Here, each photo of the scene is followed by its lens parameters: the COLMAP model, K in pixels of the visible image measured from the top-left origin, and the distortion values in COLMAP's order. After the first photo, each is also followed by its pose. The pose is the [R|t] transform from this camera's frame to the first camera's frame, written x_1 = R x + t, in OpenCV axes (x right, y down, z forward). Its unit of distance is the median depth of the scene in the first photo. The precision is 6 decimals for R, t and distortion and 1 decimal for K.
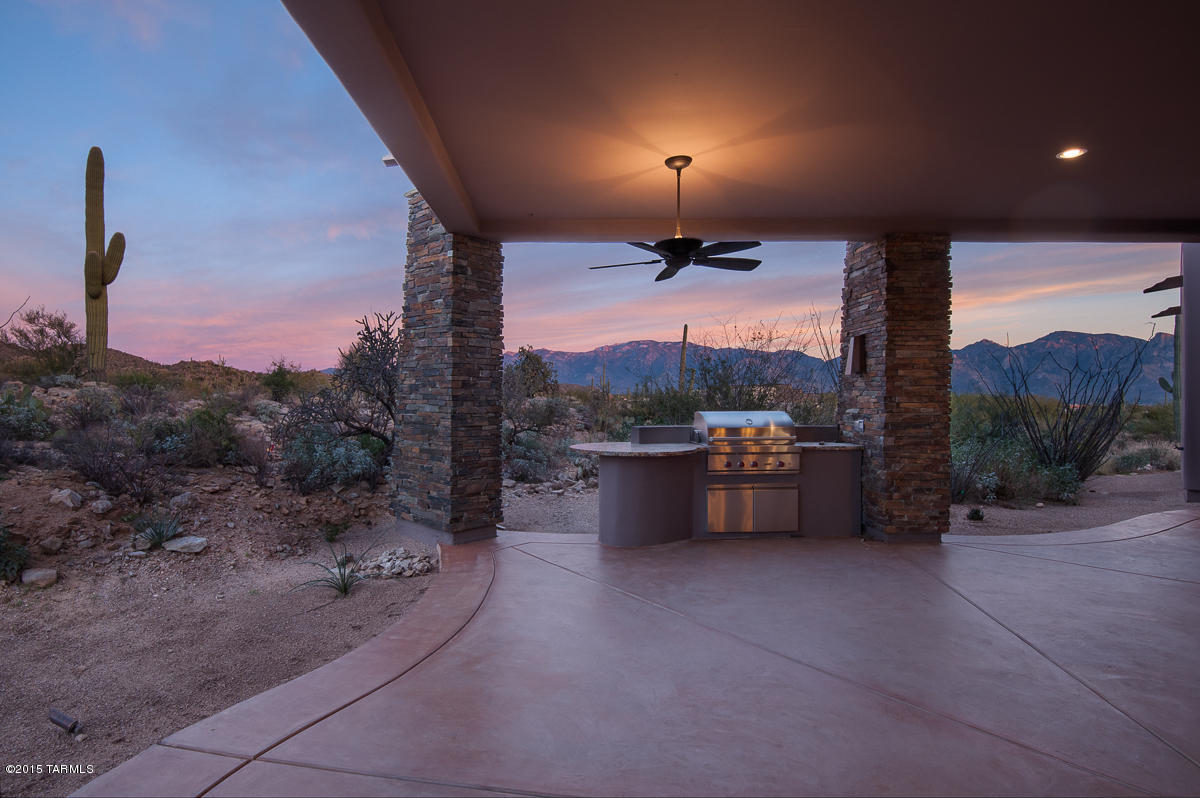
lens RADIAL K [[609.3, 0, 597.0], [0, 609.3, 417.1], [0, 0, 1]] dist [0.000110, -0.019421]
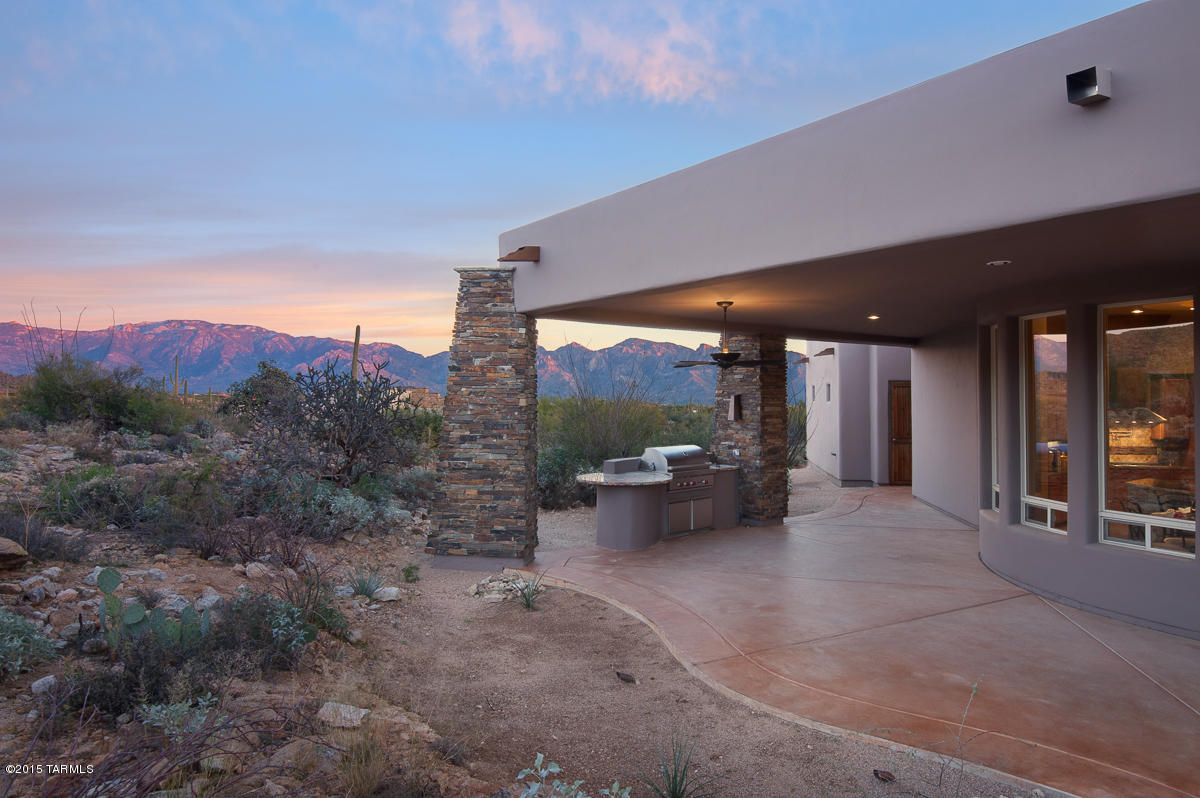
lens RADIAL K [[743.1, 0, 598.2], [0, 743.1, 415.6], [0, 0, 1]] dist [0.017516, -0.000631]
pose [[0.788616, -0.017253, 0.614644, -0.993651], [0.015406, 0.999847, 0.008300, -0.101894], [-0.614693, 0.002924, 0.788761, -0.264034]]
